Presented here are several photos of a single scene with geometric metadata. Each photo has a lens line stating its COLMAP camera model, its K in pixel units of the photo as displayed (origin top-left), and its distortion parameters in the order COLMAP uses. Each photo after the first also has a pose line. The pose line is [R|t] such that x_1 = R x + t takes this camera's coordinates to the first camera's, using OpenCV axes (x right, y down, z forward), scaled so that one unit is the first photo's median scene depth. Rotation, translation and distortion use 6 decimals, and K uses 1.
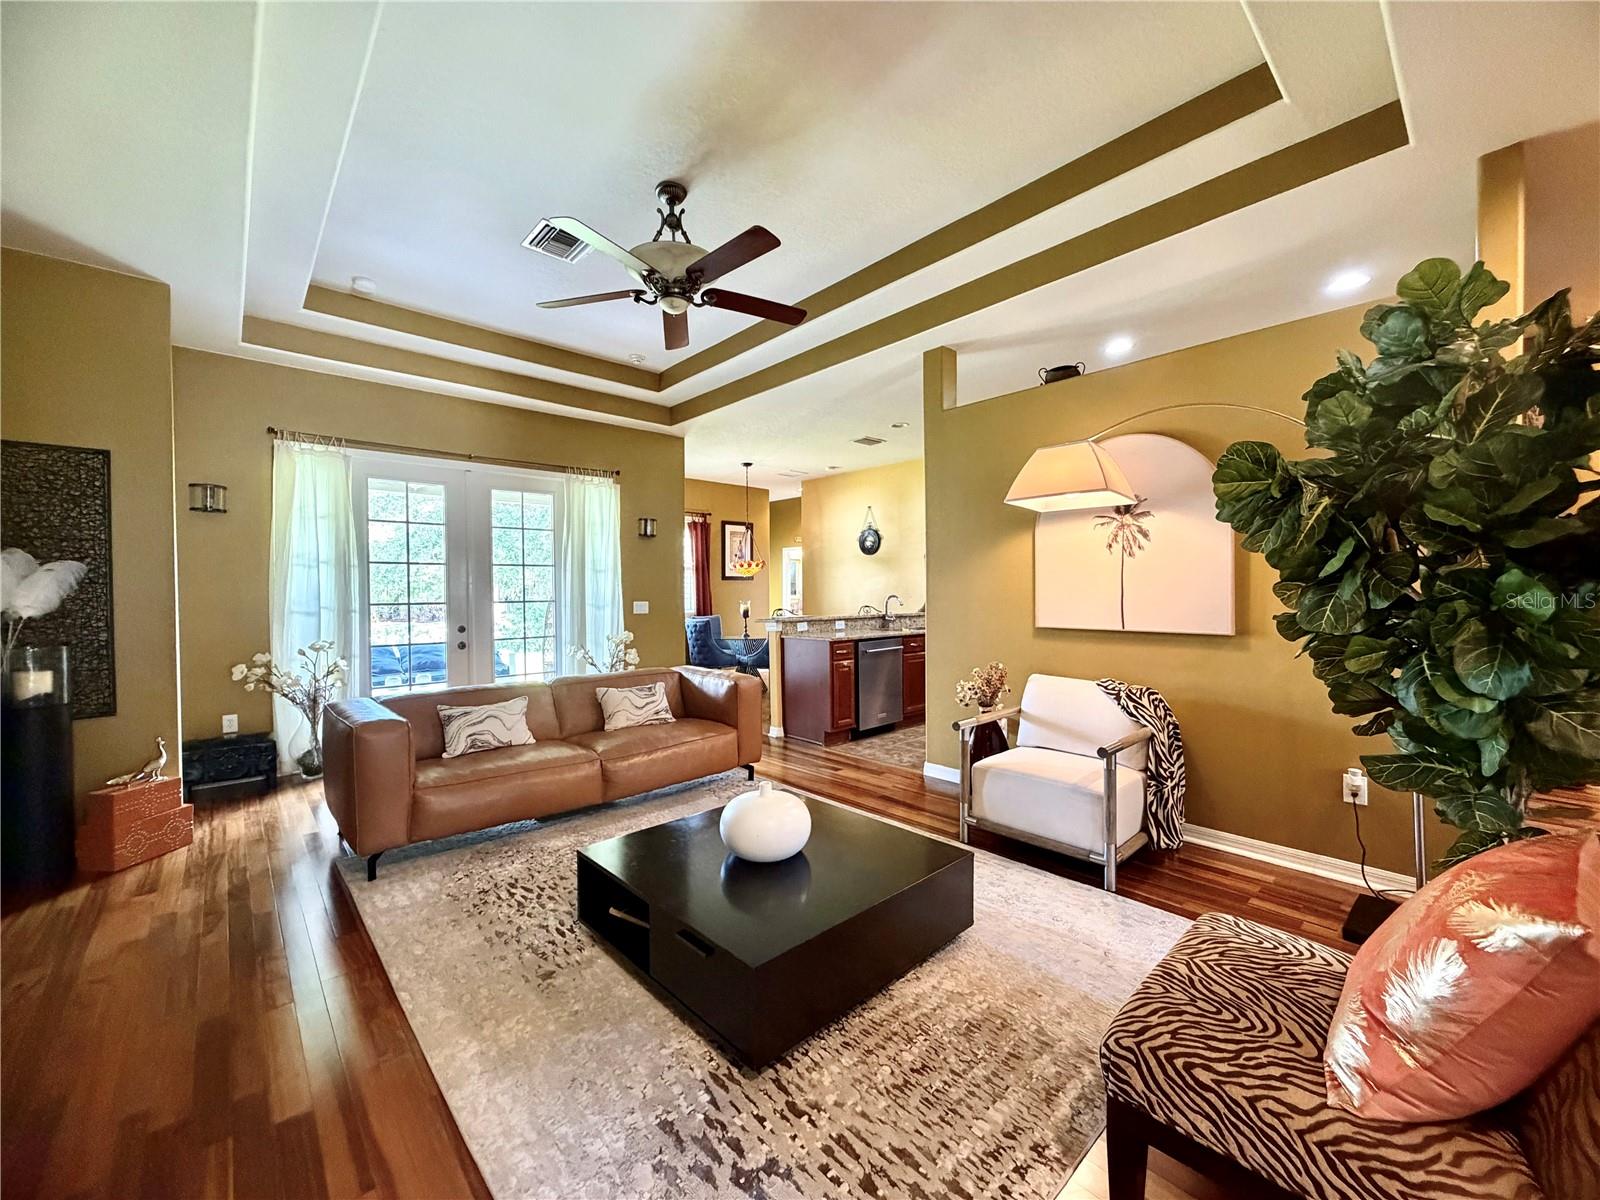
lens RADIAL K [[635.6, 0, 798.5], [0, 635.6, 599.4], [0, 0, 1]] dist [0.001186, 0.000647]
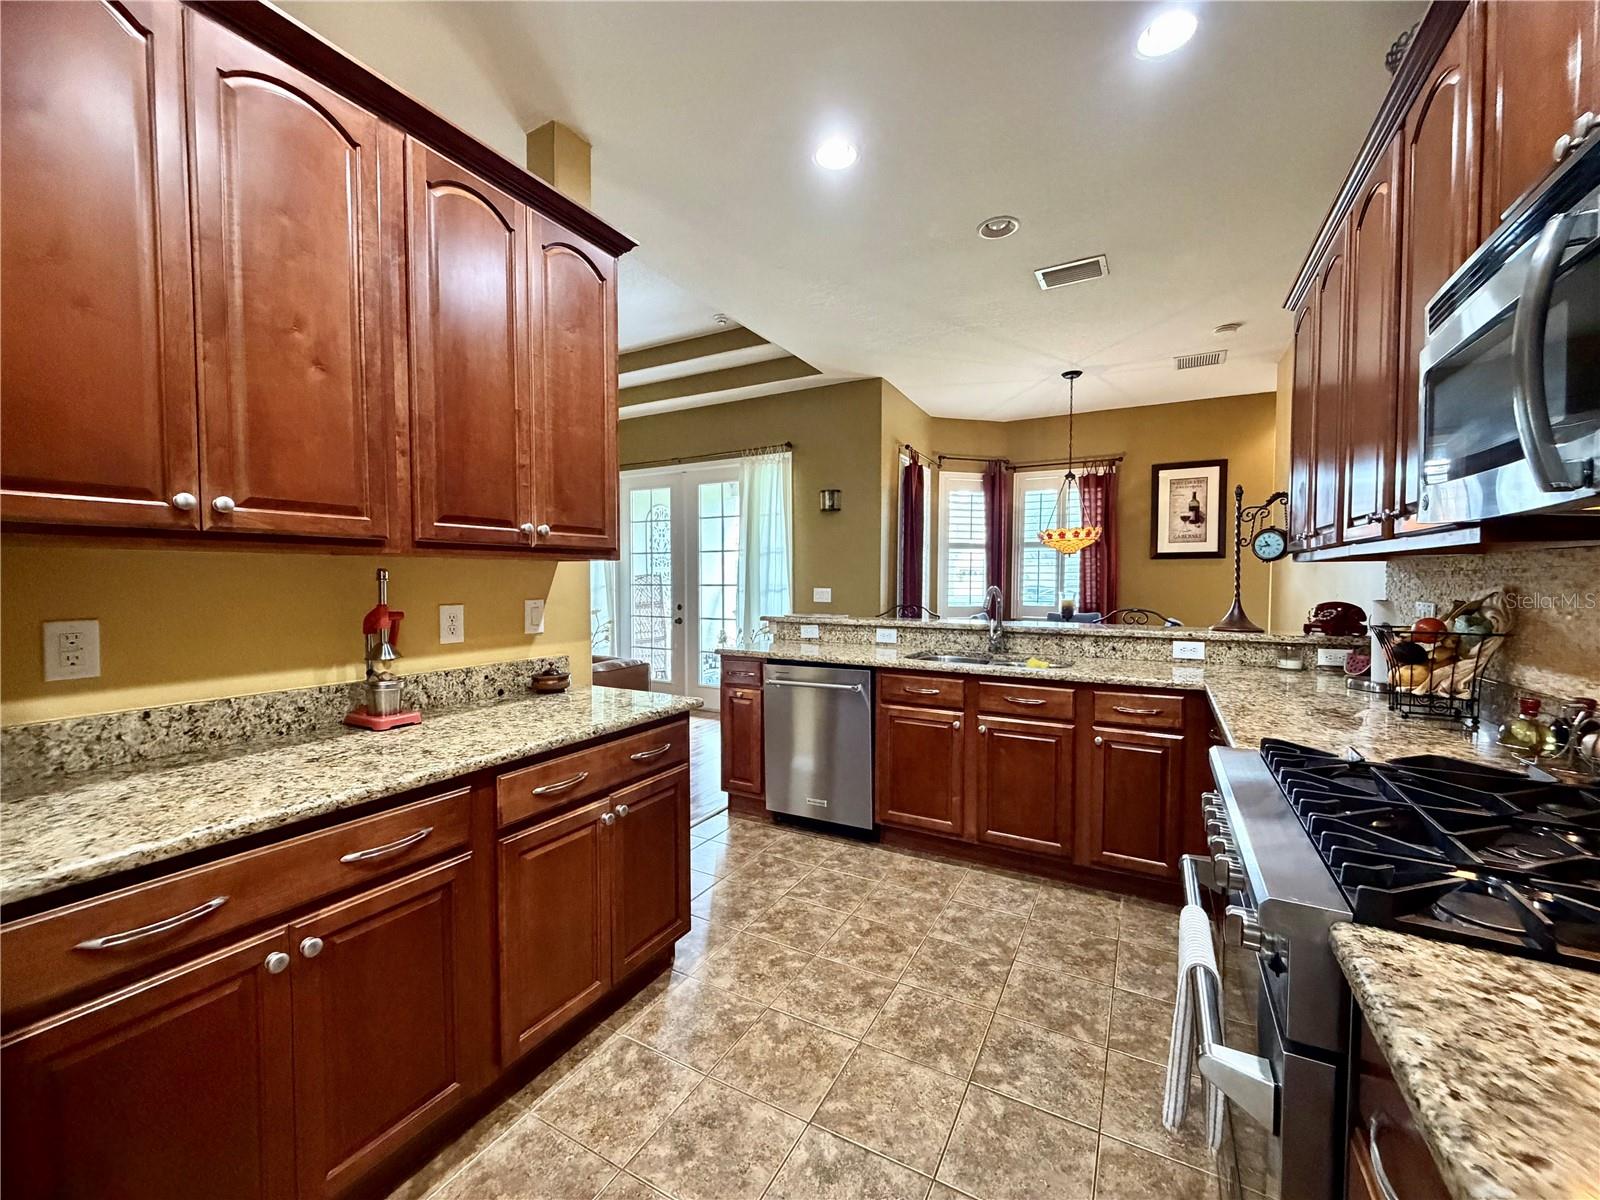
lens RADIAL K [[638.8, 0, 797.5], [0, 638.8, 601.6], [0, 0, 1]] dist [0.002608, 0.000435]
pose [[0.320262, 0.045428, -0.946239, 0.631590], [-0.014681, 0.998968, 0.042991, -0.017039], [0.947215, 0.000124, 0.320598, 0.775499]]
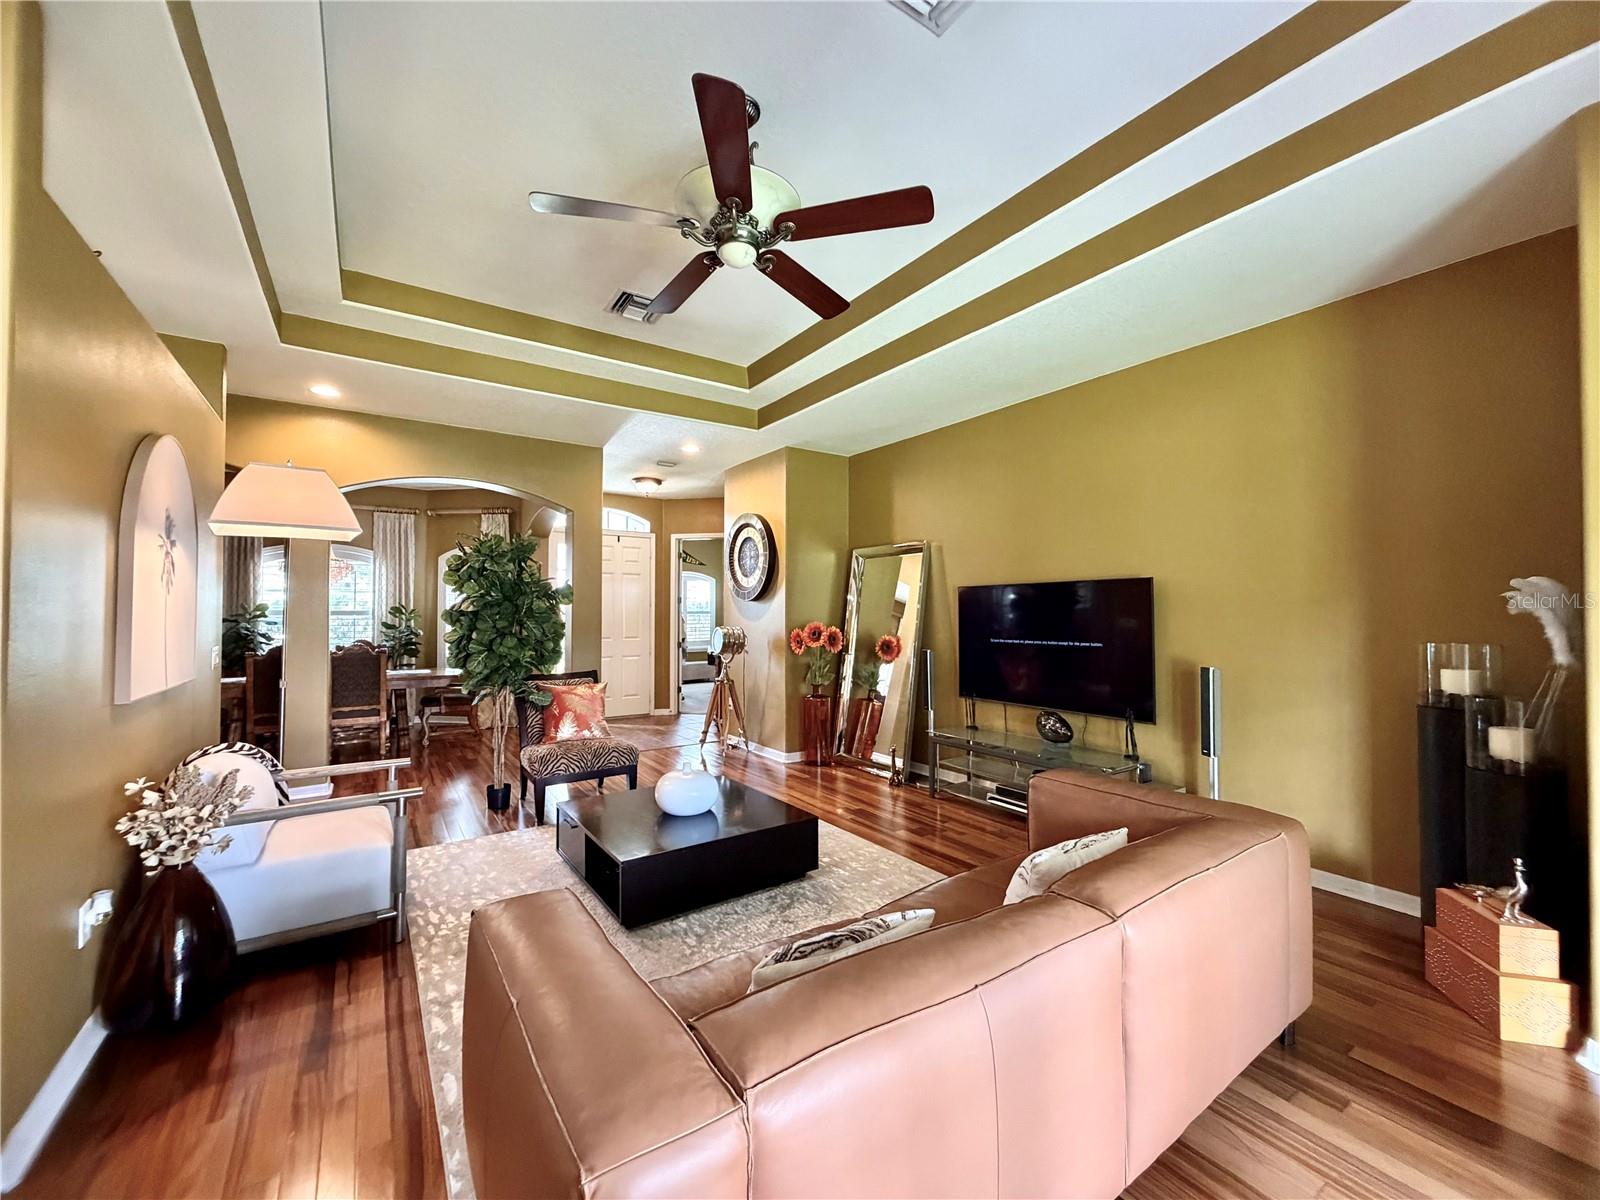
lens RADIAL K [[635.6, 0, 798.5], [0, 635.6, 599.4], [0, 0, 1]] dist [0.001186, 0.000647]
pose [[-0.990793, 0.012359, 0.134820, -0.201787], [0.011112, 0.999888, -0.009997, -0.028211], [-0.134928, -0.008407, -0.990820, 0.976360]]
